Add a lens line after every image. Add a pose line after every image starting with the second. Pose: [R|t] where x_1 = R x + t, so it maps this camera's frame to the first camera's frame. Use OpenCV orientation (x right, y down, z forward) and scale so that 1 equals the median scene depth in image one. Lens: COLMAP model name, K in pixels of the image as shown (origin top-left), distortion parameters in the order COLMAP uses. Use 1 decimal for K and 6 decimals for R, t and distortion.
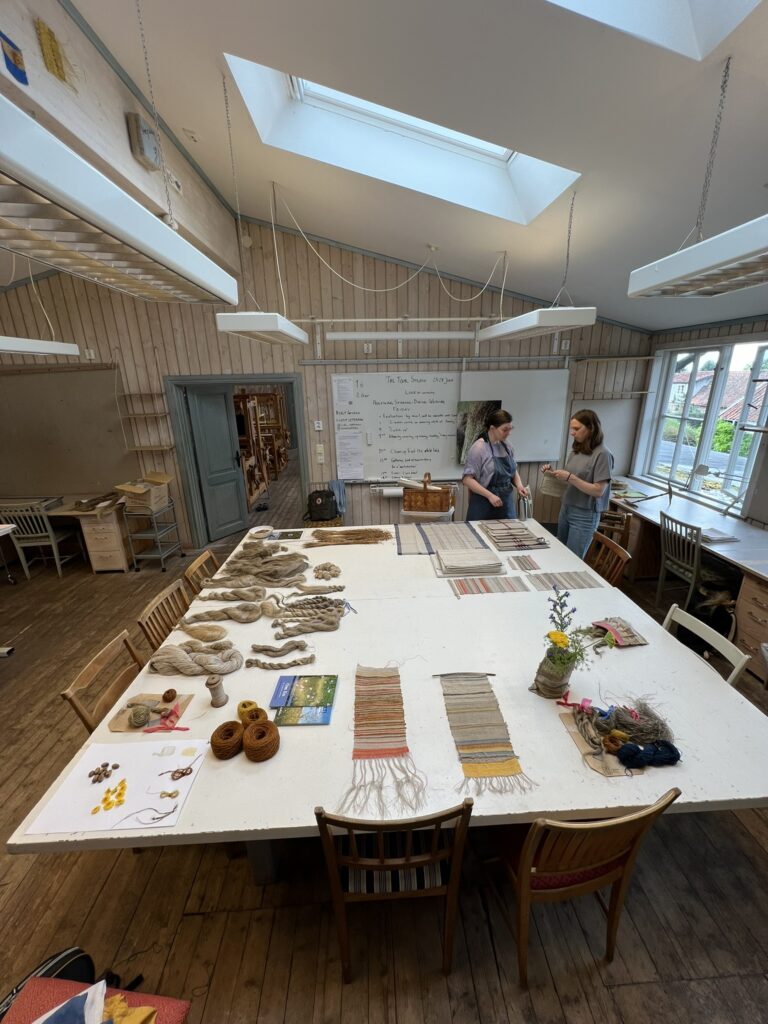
lens RADIAL K [[407.7, 0, 384.9], [0, 407.7, 513.3], [0, 0, 1]] dist [-0.002142, 0.001265]
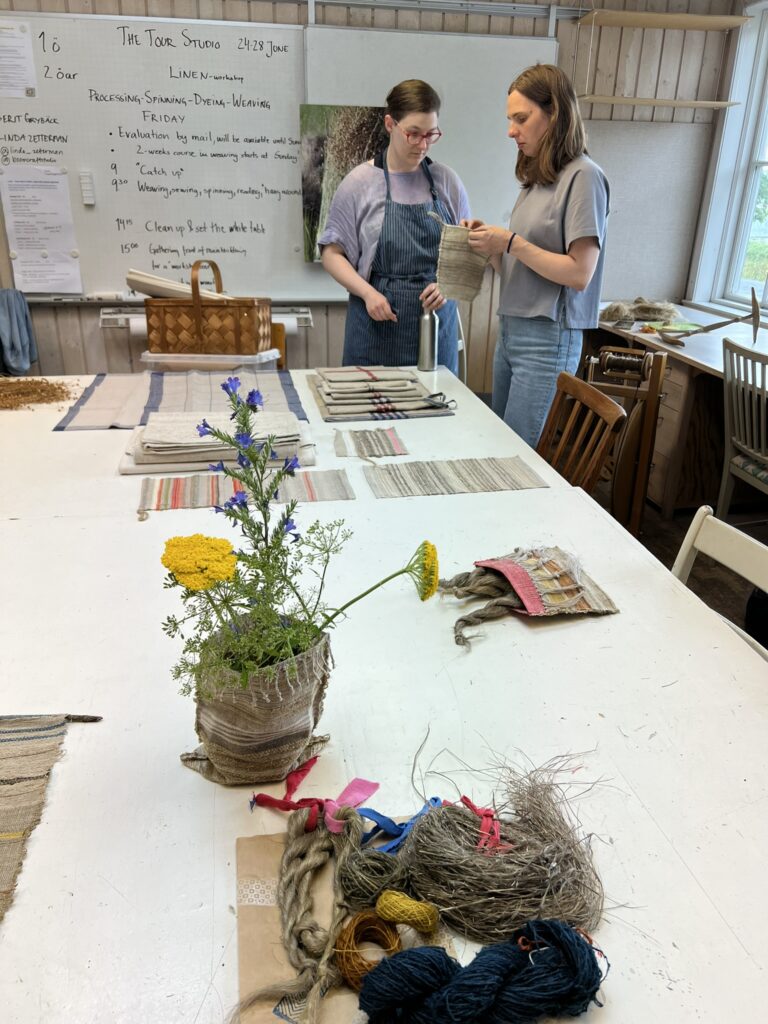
lens RADIAL K [[776.7, 0, 383.4], [0, 776.7, 511.9], [0, 0, 1]] dist [0.037229, -0.020283]
pose [[0.991260, -0.013588, 0.131223, 0.209883], [0.002508, 0.996443, 0.084235, 0.103384], [-0.131900, -0.083170, 0.987768, 0.220343]]
